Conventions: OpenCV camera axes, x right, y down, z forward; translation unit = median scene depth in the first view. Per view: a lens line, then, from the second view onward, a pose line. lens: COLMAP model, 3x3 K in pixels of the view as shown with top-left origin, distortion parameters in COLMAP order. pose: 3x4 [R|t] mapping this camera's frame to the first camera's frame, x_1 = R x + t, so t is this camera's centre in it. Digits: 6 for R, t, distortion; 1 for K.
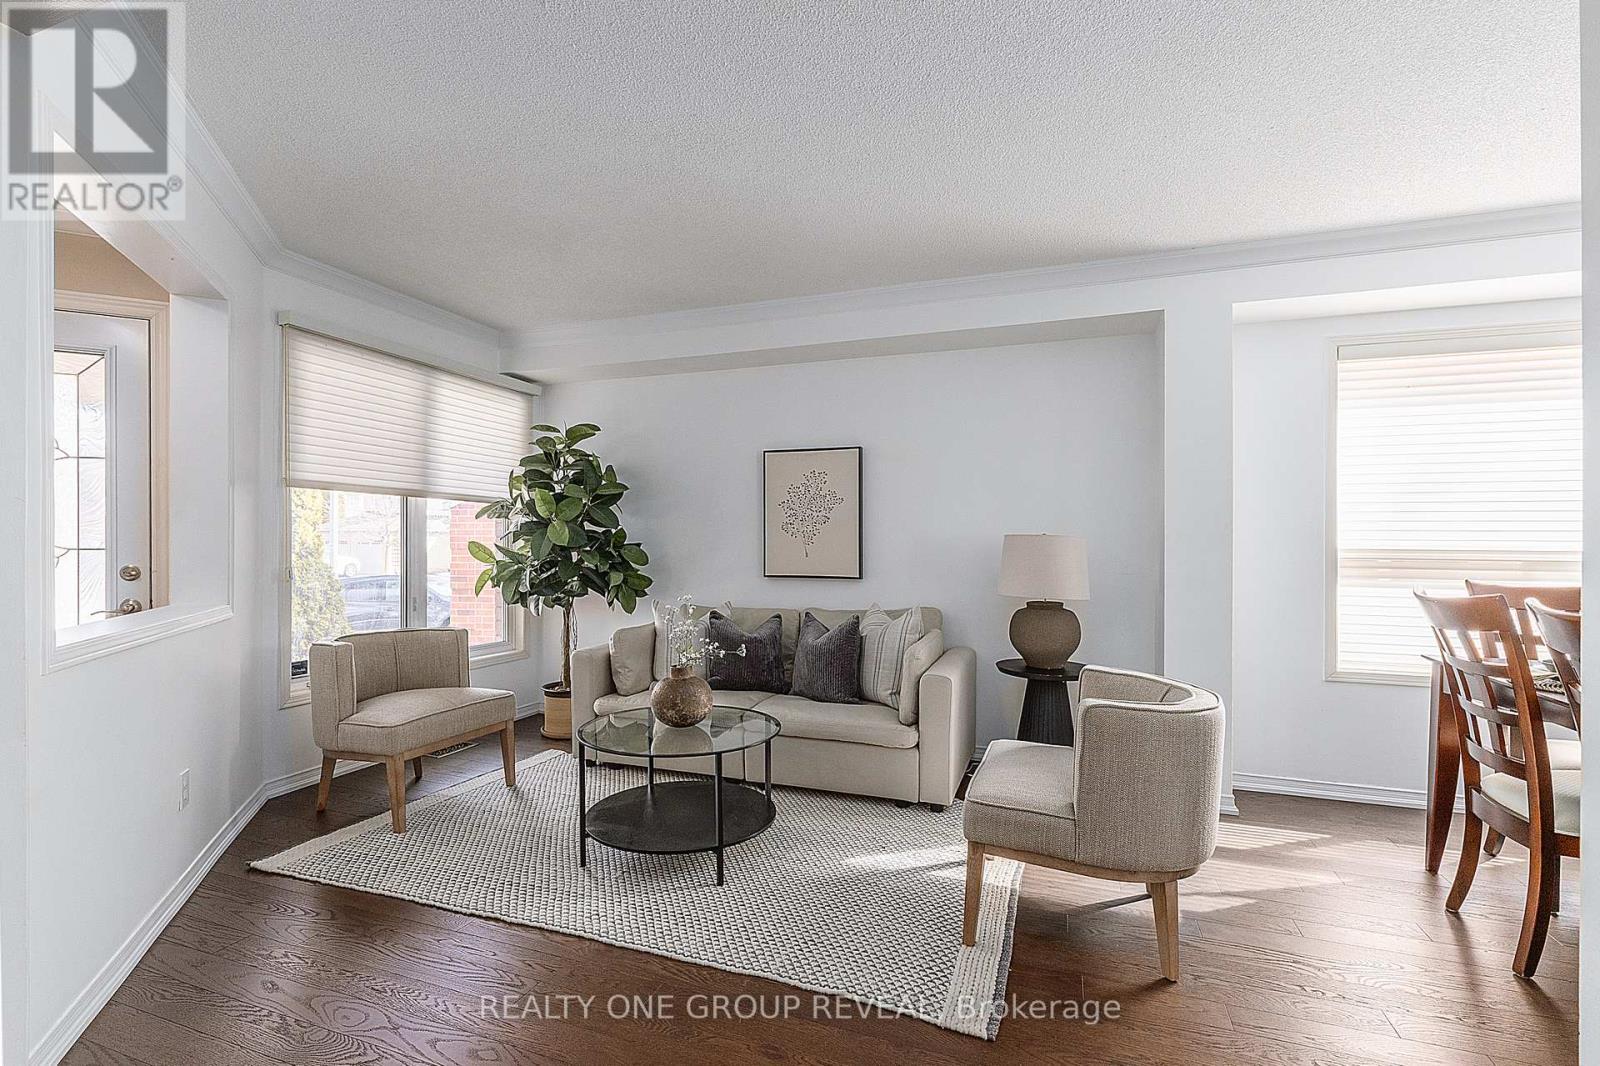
lens RADIAL K [[716.7, 0, 798.8], [0, 716.7, 544.4], [0, 0, 1]] dist [-0.002109, -0.000440]
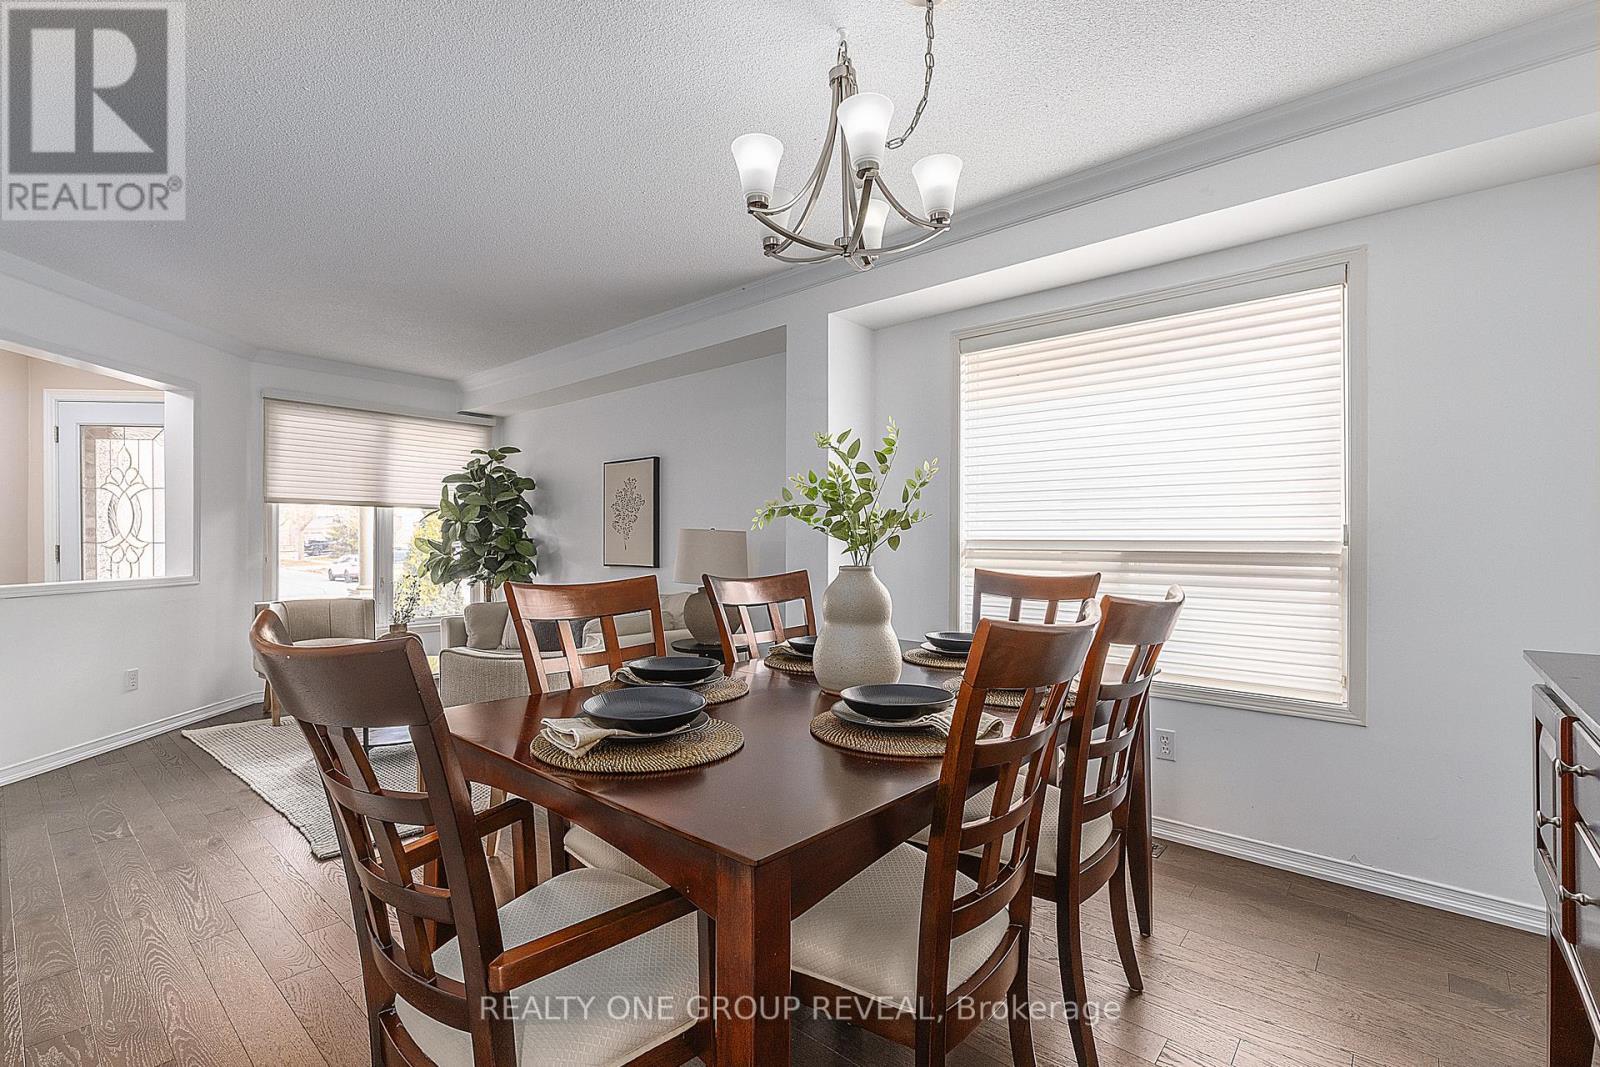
lens RADIAL K [[716.7, 0, 798.8], [0, 716.7, 544.9], [0, 0, 1]] dist [-0.002109, -0.000440]
pose [[0.932841, -0.002102, -0.360282, 0.733423], [0.002402, 0.999997, 0.000387, 0.010255], [0.360280, -0.001227, 0.932844, -0.022082]]
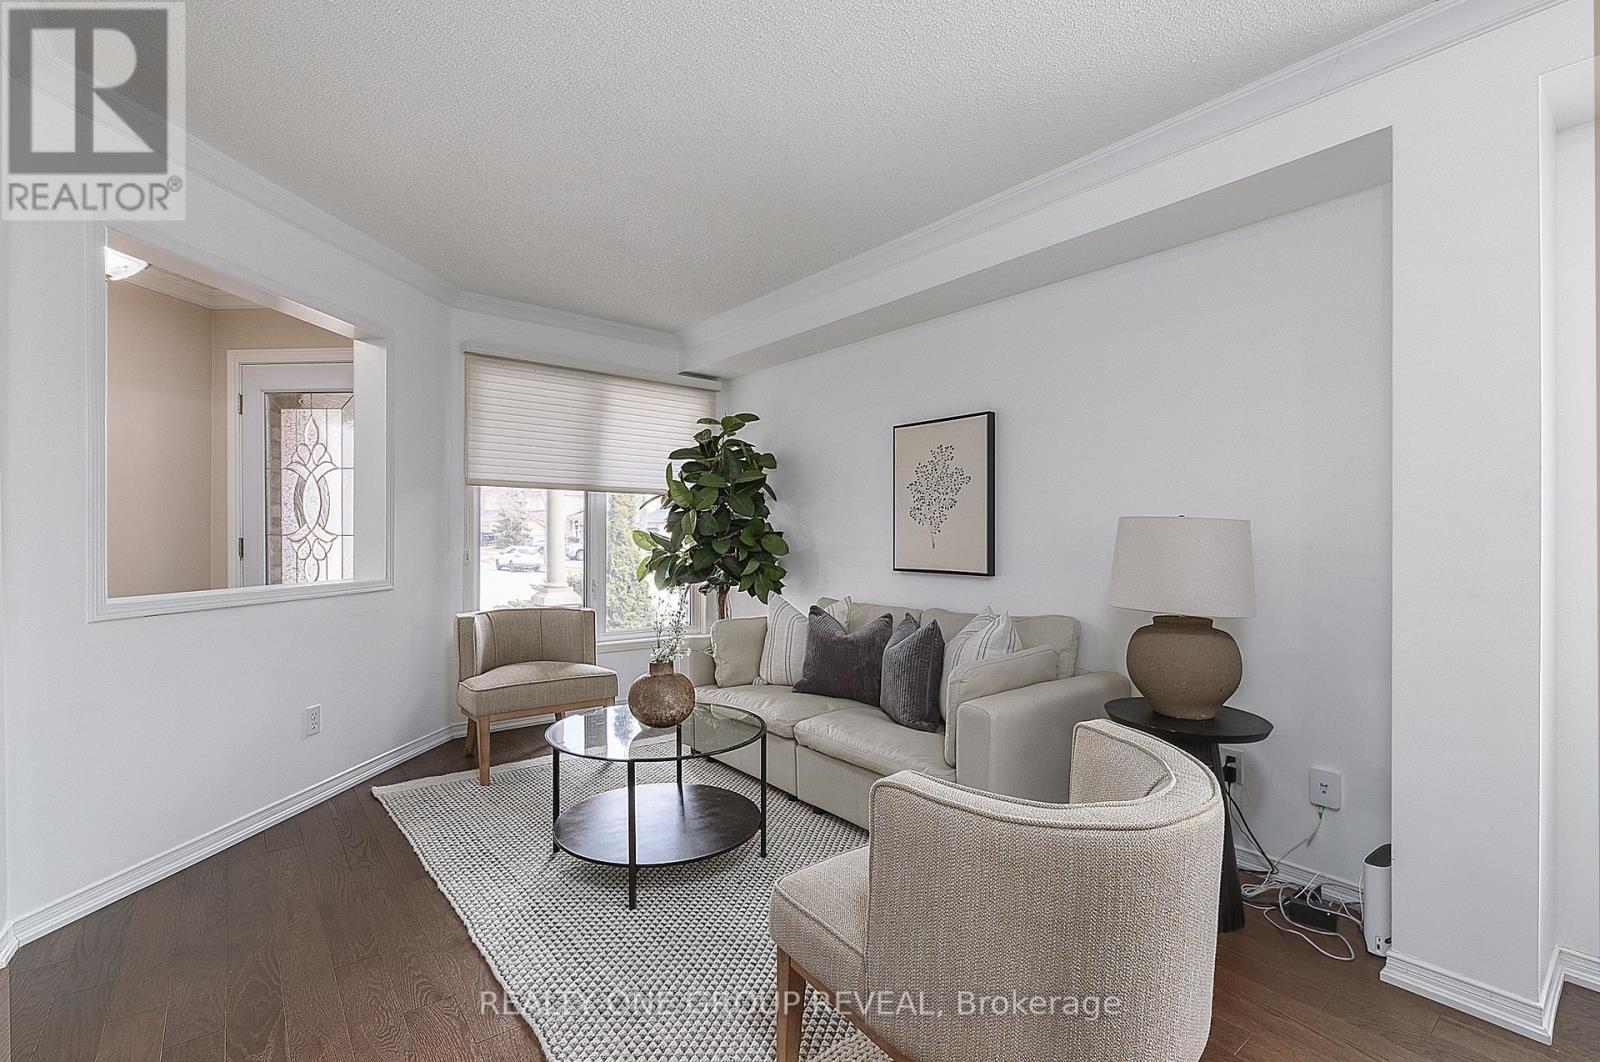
lens RADIAL K [[710.7, 0, 795.4], [0, 710.7, 536.8], [0, 0, 1]] dist [-0.002395, -0.000226]
pose [[0.855386, 0.001393, -0.517990, 0.311761], [-0.002227, 0.999997, -0.000989, 0.005962], [0.517987, 0.002000, 0.855386, 0.203985]]
